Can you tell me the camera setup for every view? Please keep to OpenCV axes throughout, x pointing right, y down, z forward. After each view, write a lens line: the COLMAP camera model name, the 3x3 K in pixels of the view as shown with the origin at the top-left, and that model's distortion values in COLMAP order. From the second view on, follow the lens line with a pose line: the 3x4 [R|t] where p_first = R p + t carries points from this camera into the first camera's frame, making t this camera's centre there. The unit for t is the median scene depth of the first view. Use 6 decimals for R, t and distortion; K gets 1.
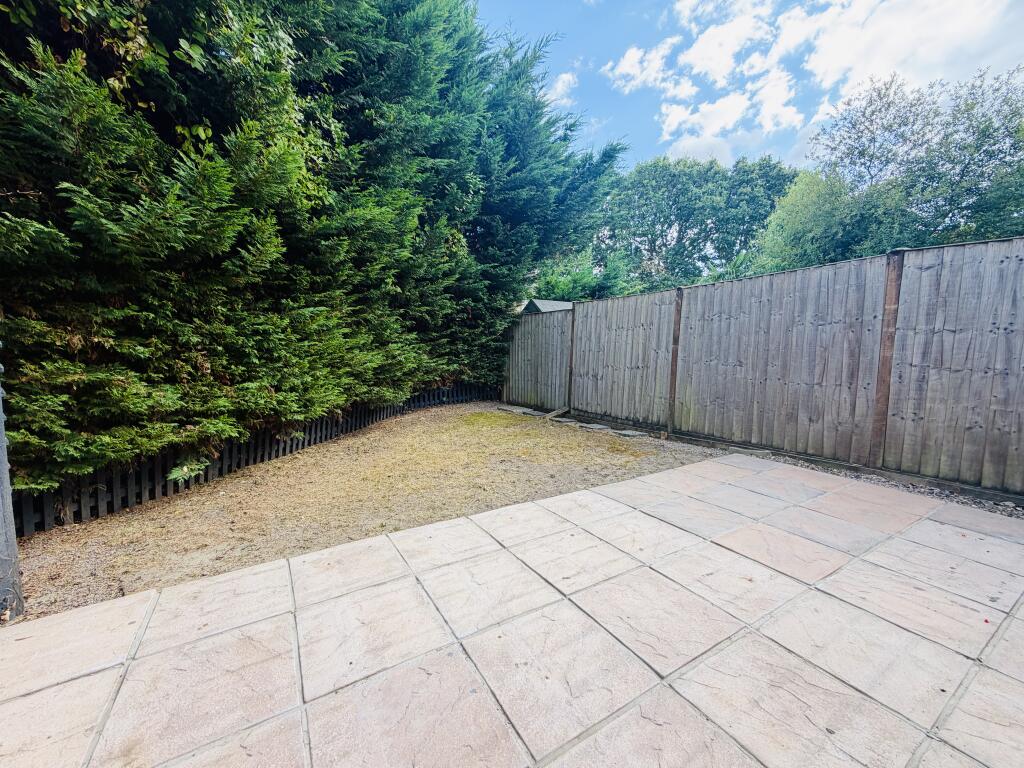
lens RADIAL K [[405.1, 0, 512.0], [0, 405.1, 384.0], [0, 0, 1]] dist [0.000591, 0.000069]
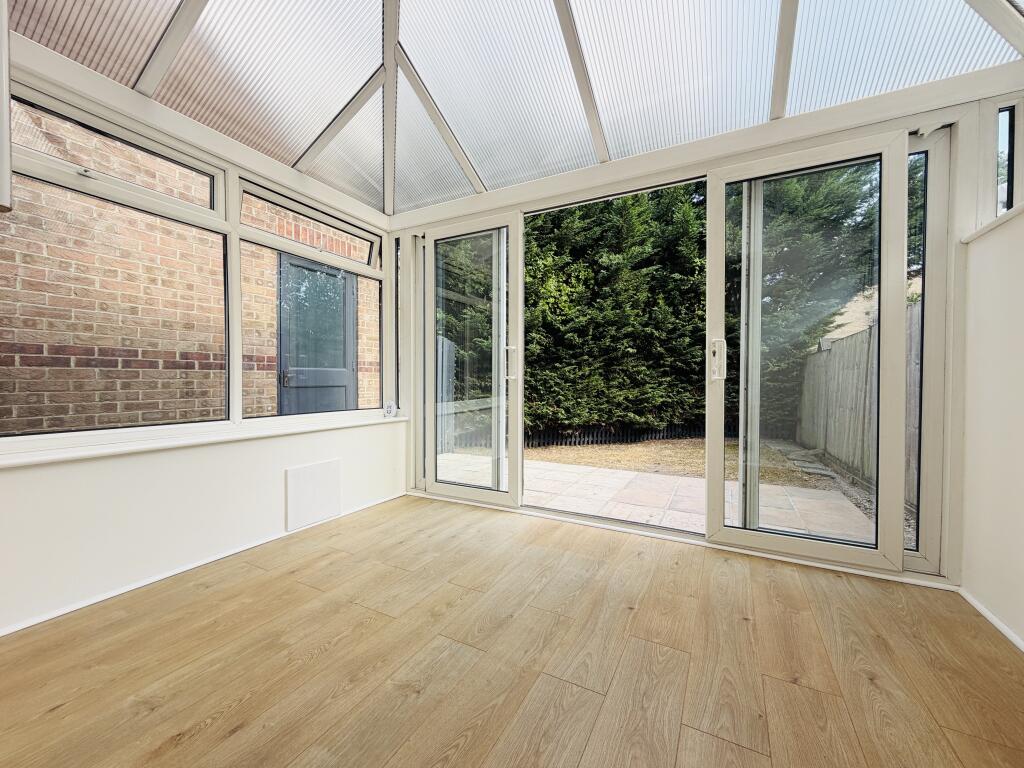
lens RADIAL K [[405.1, 0, 512.0], [0, 405.1, 384.0], [0, 0, 1]] dist [0.000591, 0.000069]
pose [[0.509247, 0.001260, -0.860619, 1.018687], [-0.084138, 0.995281, -0.048329, 0.014664], [0.856498, 0.097022, 0.506950, -0.223687]]
